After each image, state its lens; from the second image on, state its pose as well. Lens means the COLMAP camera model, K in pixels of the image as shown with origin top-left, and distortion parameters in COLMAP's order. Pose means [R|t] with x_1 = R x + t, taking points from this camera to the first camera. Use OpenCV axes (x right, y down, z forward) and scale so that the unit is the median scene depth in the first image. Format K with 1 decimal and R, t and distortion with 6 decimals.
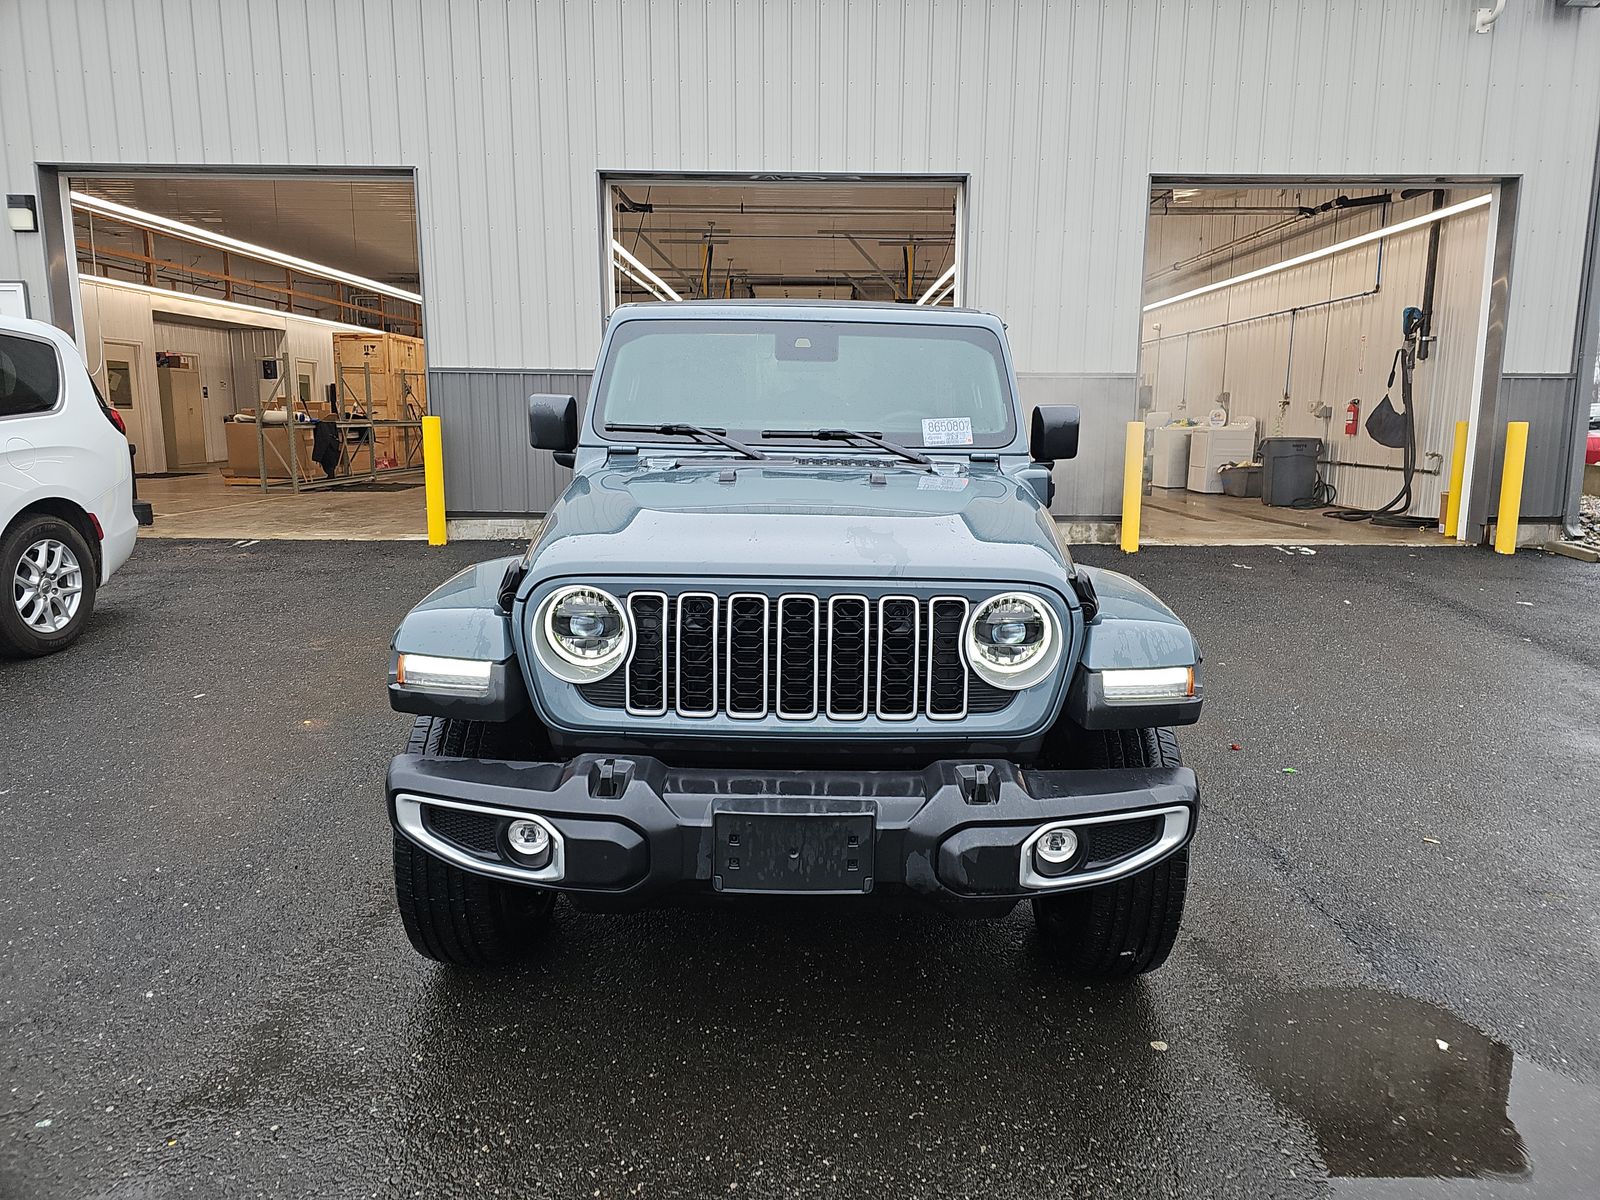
lens RADIAL K [[1062.6, 0, 800.0], [0, 1062.6, 600.0], [0, 0, 1]] dist [0.067135, -0.056622]
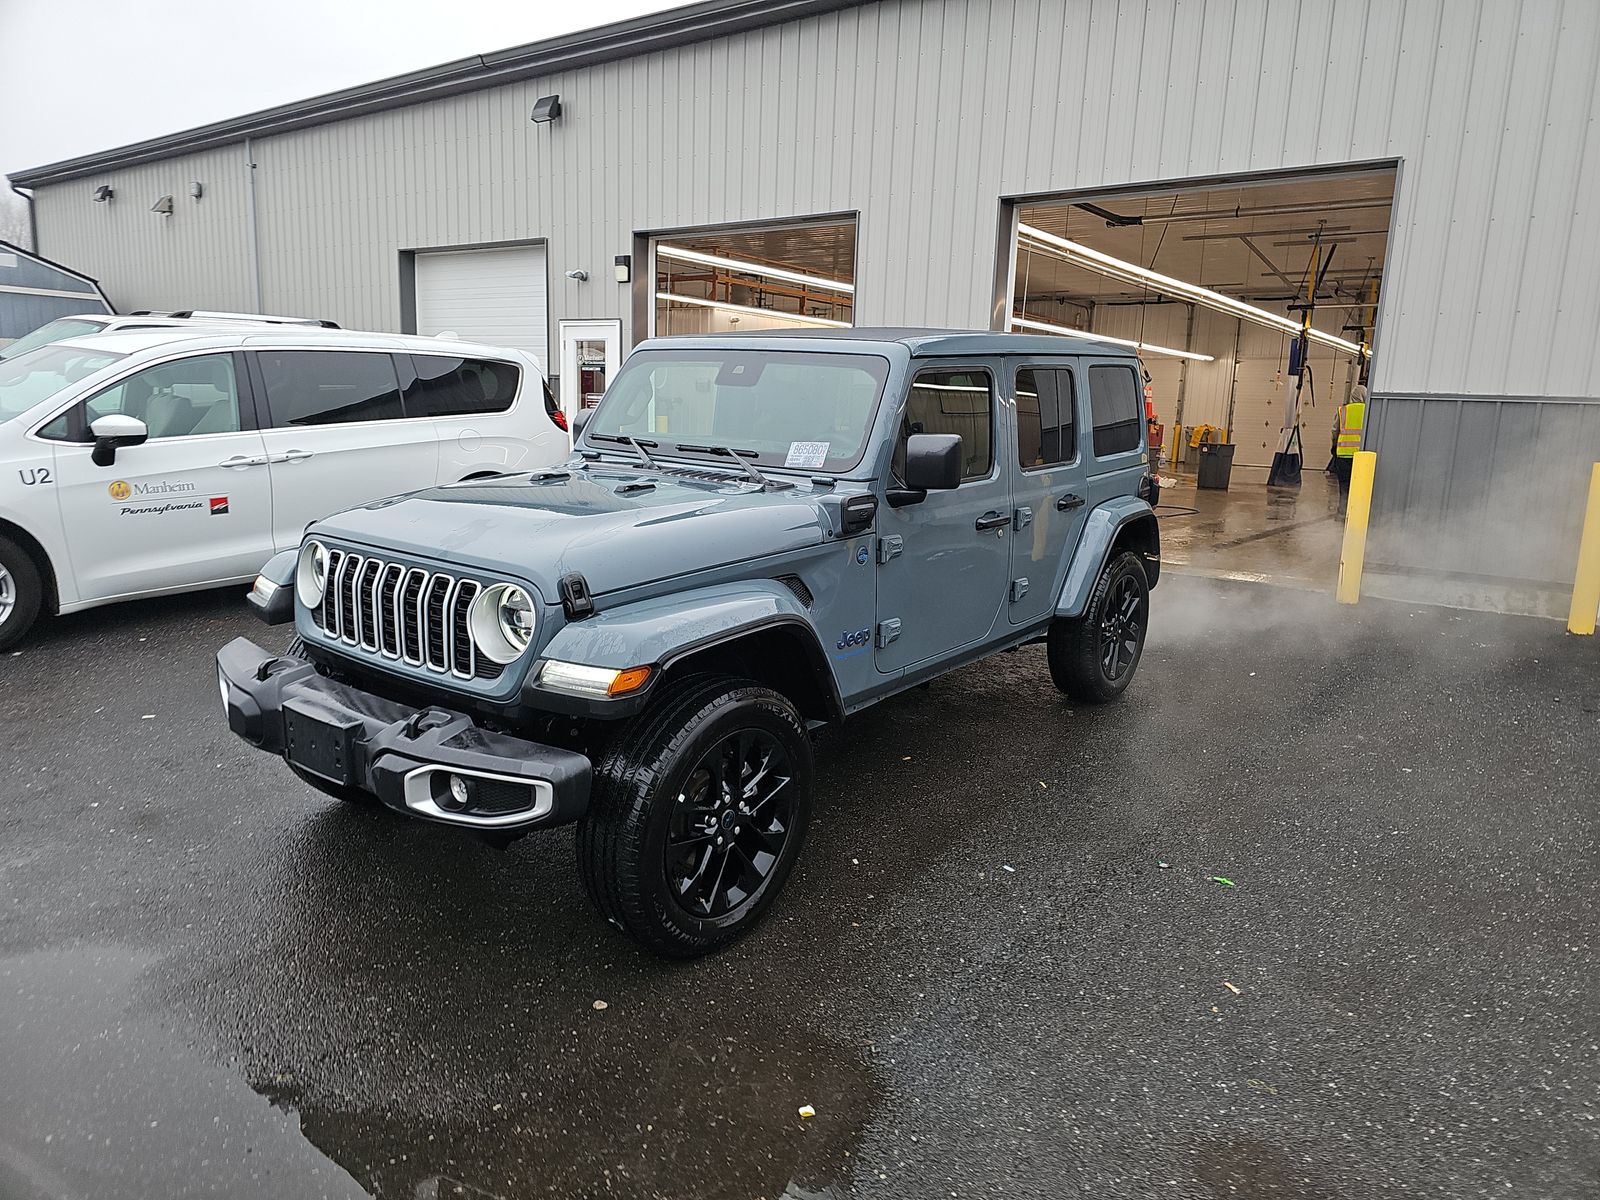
lens RADIAL K [[1062.6, 0, 800.0], [0, 1062.6, 600.0], [0, 0, 1]] dist [0.067135, -0.056622]
pose [[0.795549, 0.131846, -0.591371, 0.775204], [-0.137270, 0.989878, 0.036028, -0.050545], [0.590135, 0.052516, 0.805595, 0.145618]]
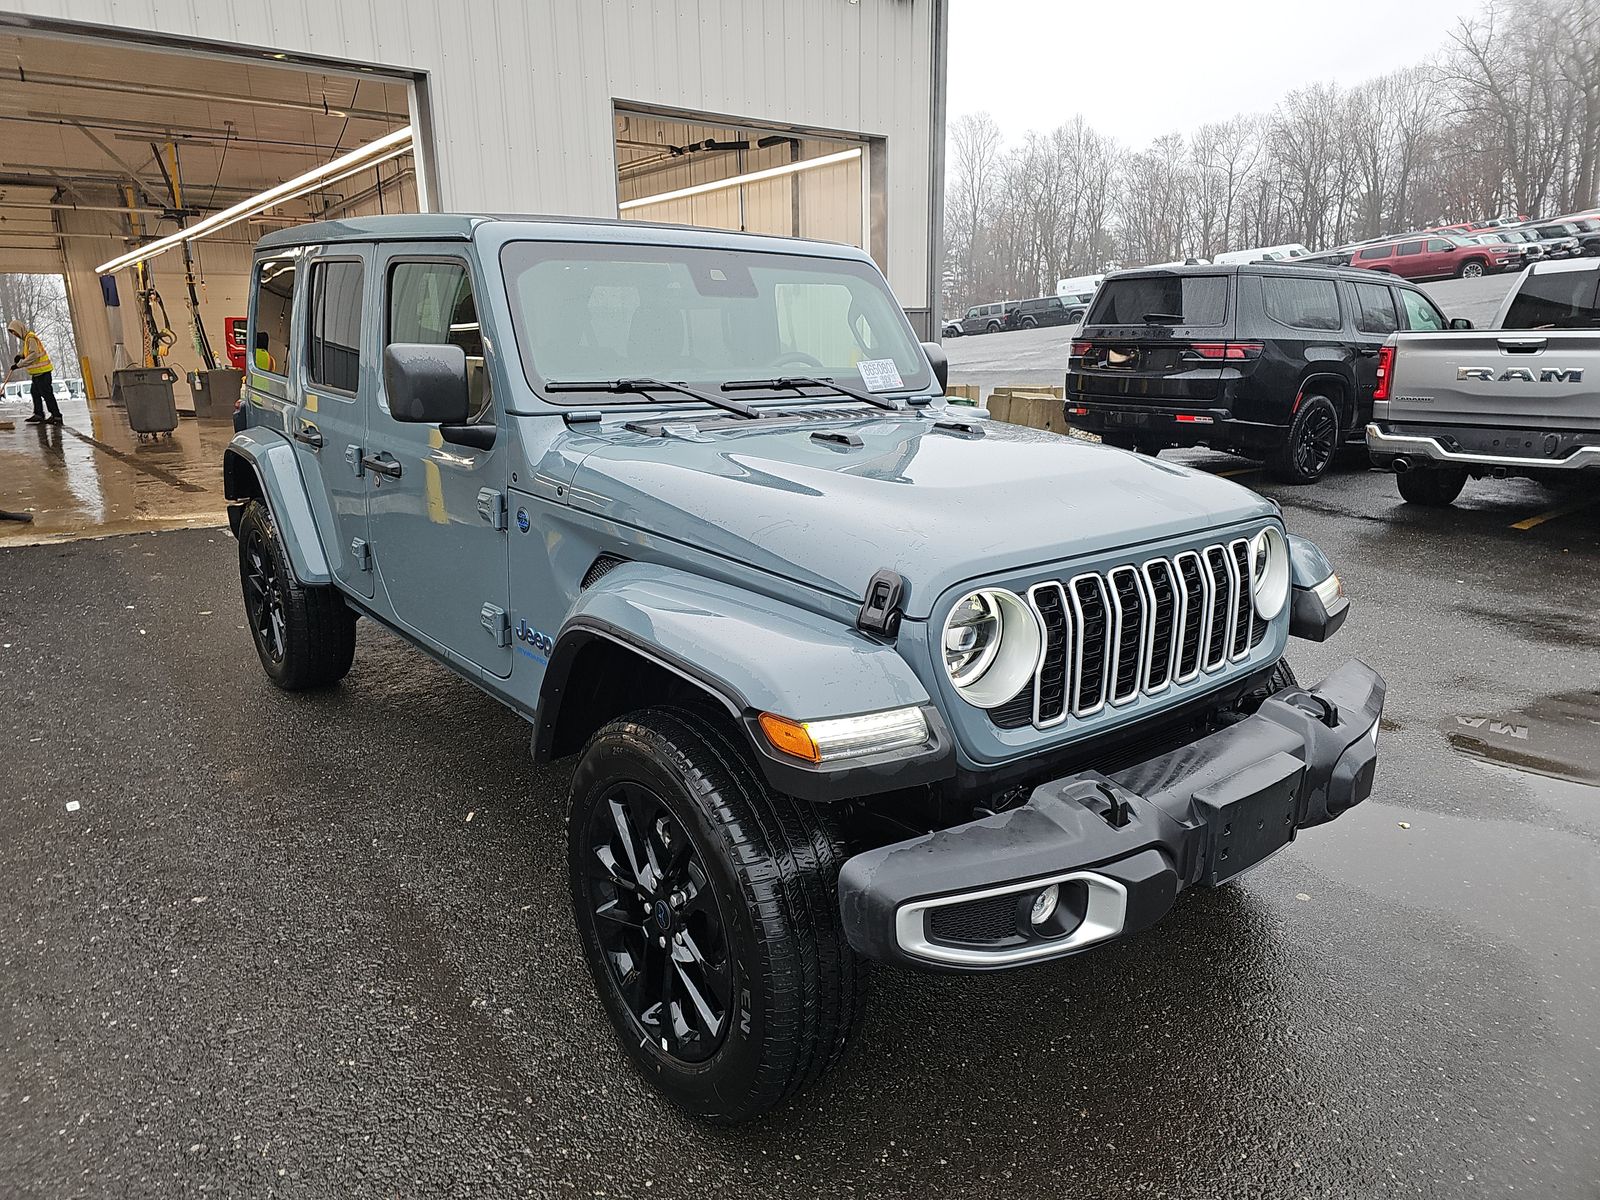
lens RADIAL K [[1068.8, 0, 772.6], [0, 1068.8, 620.8], [0, 0, 1]] dist [0.065812, -0.051512]
pose [[0.781671, -0.178845, 0.597498, -0.537027], [0.132047, 0.983743, 0.121709, -0.071314], [-0.609552, -0.016239, 0.792580, 0.300436]]
